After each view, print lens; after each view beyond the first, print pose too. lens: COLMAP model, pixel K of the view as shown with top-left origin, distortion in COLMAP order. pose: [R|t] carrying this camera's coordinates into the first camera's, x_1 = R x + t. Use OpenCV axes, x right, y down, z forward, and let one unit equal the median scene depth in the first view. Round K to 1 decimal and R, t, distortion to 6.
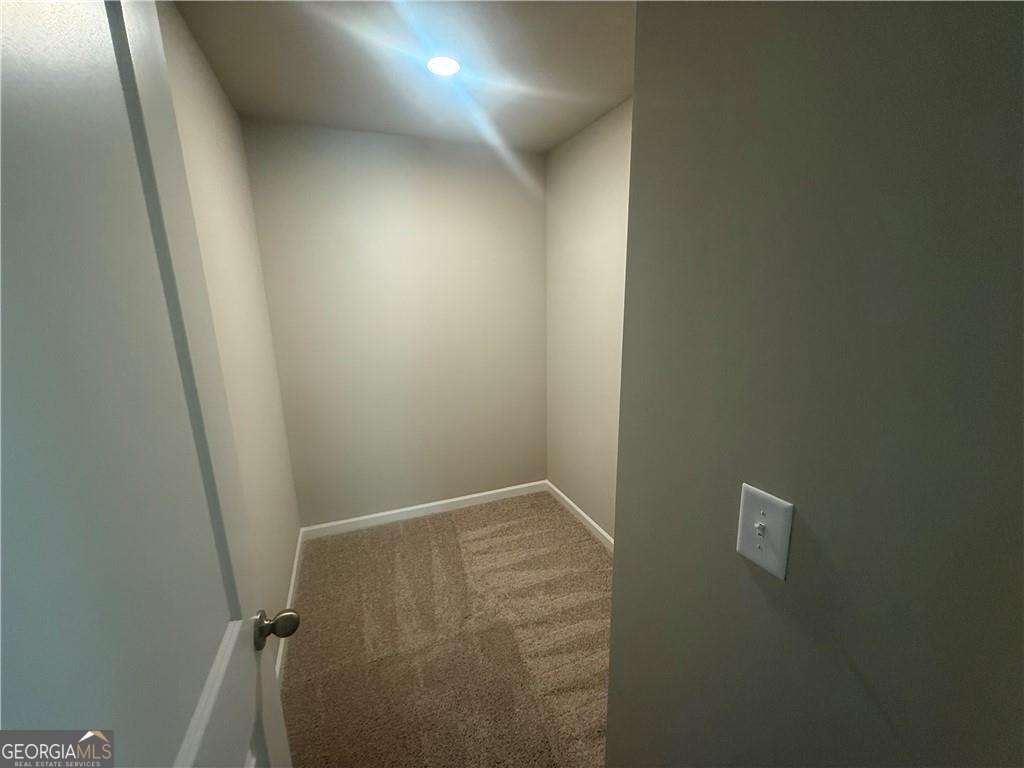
lens RADIAL K [[409.1, 0, 512.0], [0, 409.1, 384.0], [0, 0, 1]] dist [-0.000714, -0.000153]
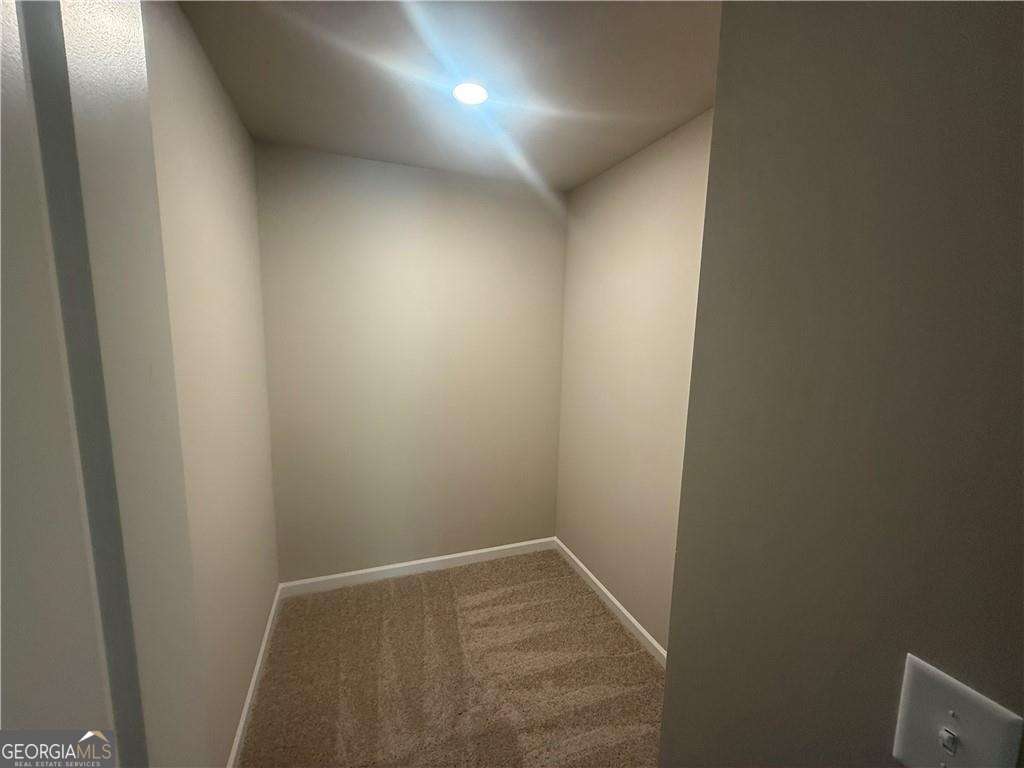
lens RADIAL K [[409.1, 0, 512.0], [0, 409.1, 384.0], [0, 0, 1]] dist [-0.000714, -0.000153]
pose [[0.998905, 0.045235, -0.011907, -0.023111], [-0.046091, 0.995264, -0.085587, -0.030150], [0.007979, 0.086042, 0.996260, 0.092674]]
